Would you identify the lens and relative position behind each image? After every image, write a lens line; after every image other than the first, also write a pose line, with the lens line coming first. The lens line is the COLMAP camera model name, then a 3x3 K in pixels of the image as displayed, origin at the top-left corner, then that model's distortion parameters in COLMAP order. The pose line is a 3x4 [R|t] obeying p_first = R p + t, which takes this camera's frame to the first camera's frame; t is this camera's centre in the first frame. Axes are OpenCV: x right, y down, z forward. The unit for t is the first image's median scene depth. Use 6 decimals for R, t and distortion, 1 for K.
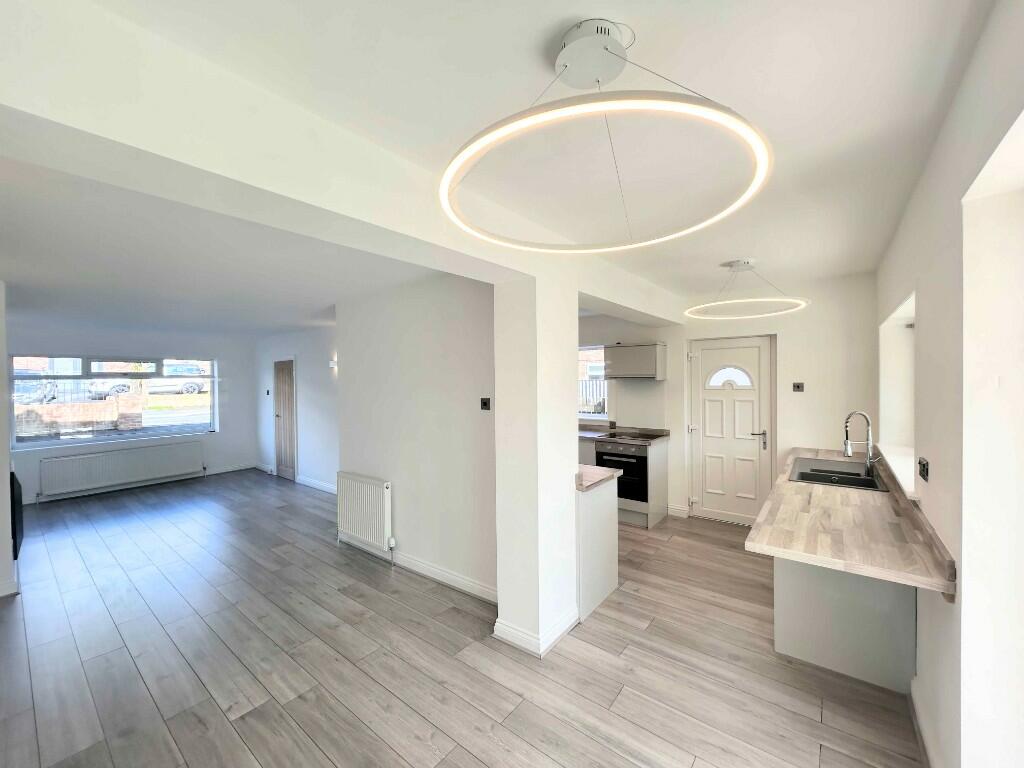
lens RADIAL K [[411.7, 0, 512.0], [0, 411.7, 383.3], [0, 0, 1]] dist [-0.000279, 0.000945]
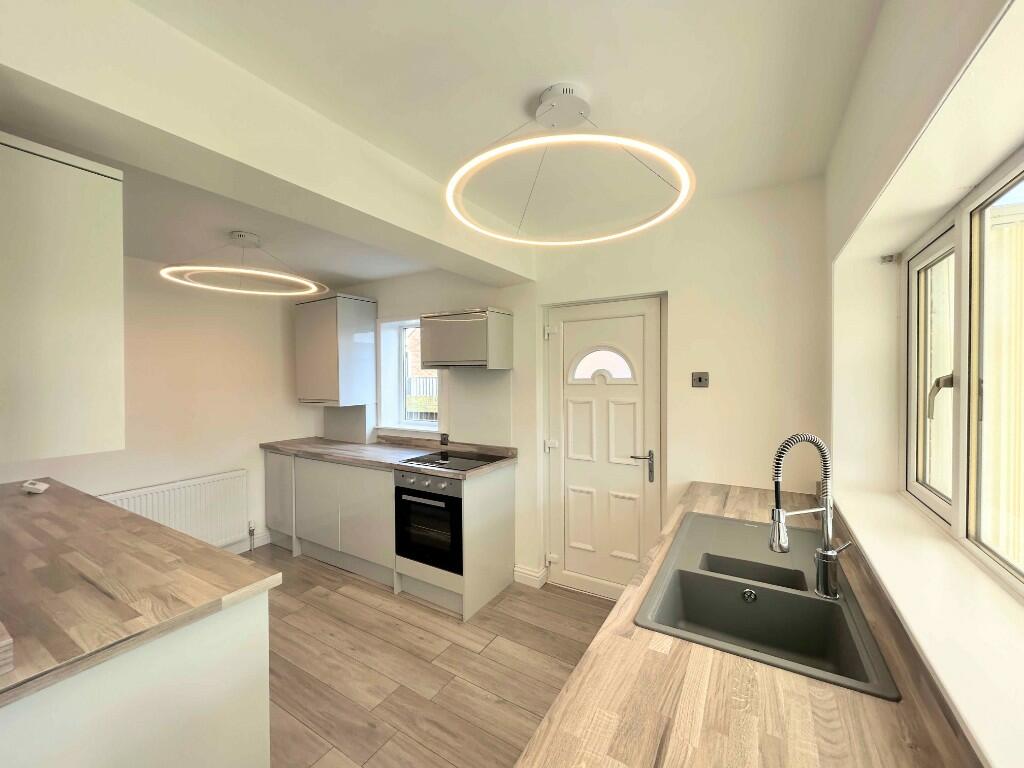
lens RADIAL K [[411.7, 0, 510.9], [0, 411.7, 382.5], [0, 0, 1]] dist [-0.000279, 0.000945]
pose [[0.993048, 0.003672, 0.117656, 0.324951], [-0.003818, 0.999992, 0.001014, 0.012378], [-0.117652, -0.001456, 0.993054, 0.404653]]
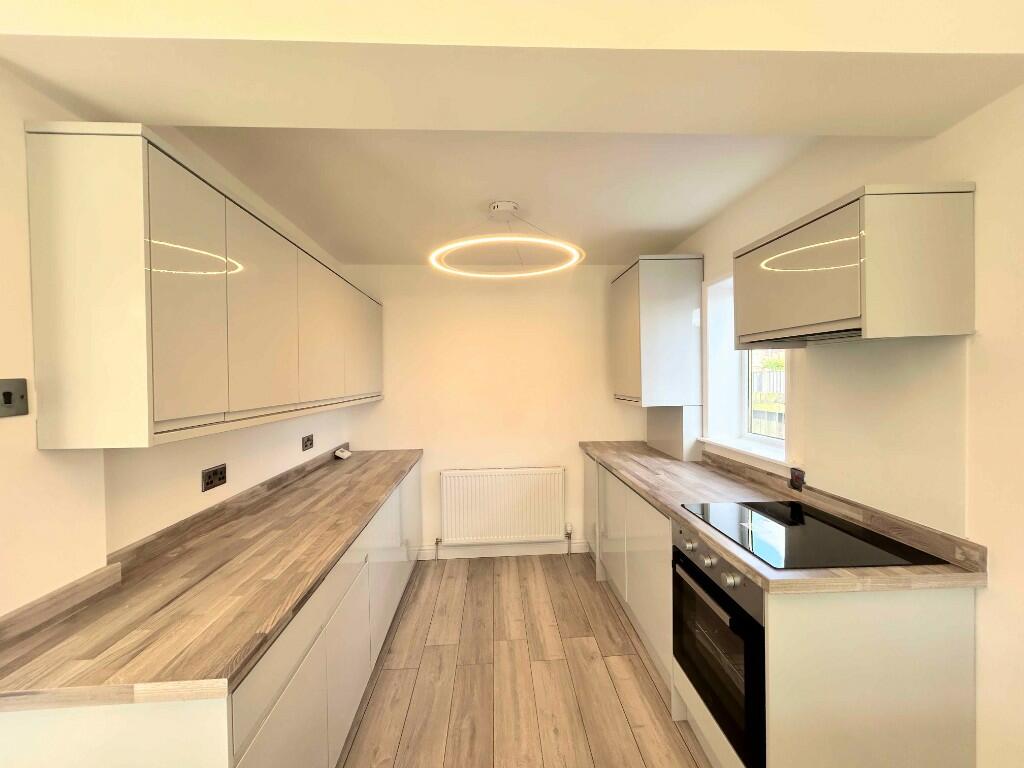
lens RADIAL K [[411.7, 0, 511.6], [0, 411.7, 383.0], [0, 0, 1]] dist [-0.000279, 0.000945]
pose [[0.657550, 0.013731, -0.753286, 0.415296], [-0.001240, 0.999852, 0.017143, 0.016784], [0.753410, -0.010338, 0.657470, 0.700777]]
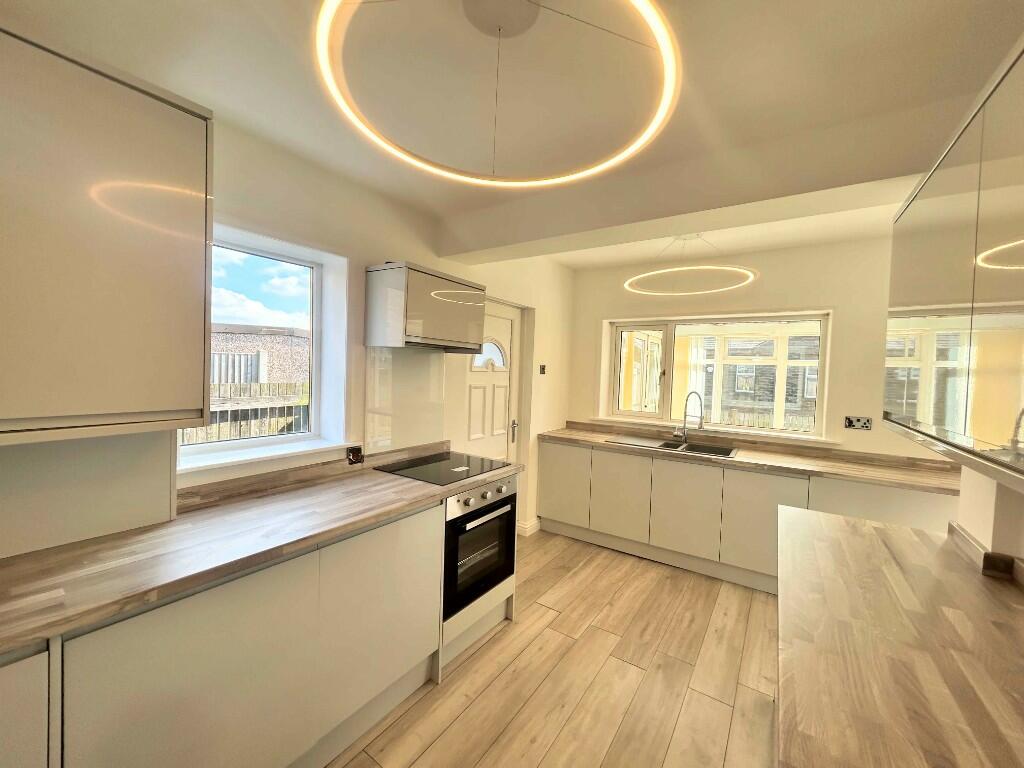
lens RADIAL K [[411.7, 0, 511.1], [0, 411.7, 384.1], [0, 0, 1]] dist [-0.000279, 0.000945]
pose [[-0.076913, -0.025115, 0.996721, -0.219342], [-0.021043, 0.999501, 0.023561, 0.019800], [-0.996816, -0.019162, -0.077403, 1.045260]]
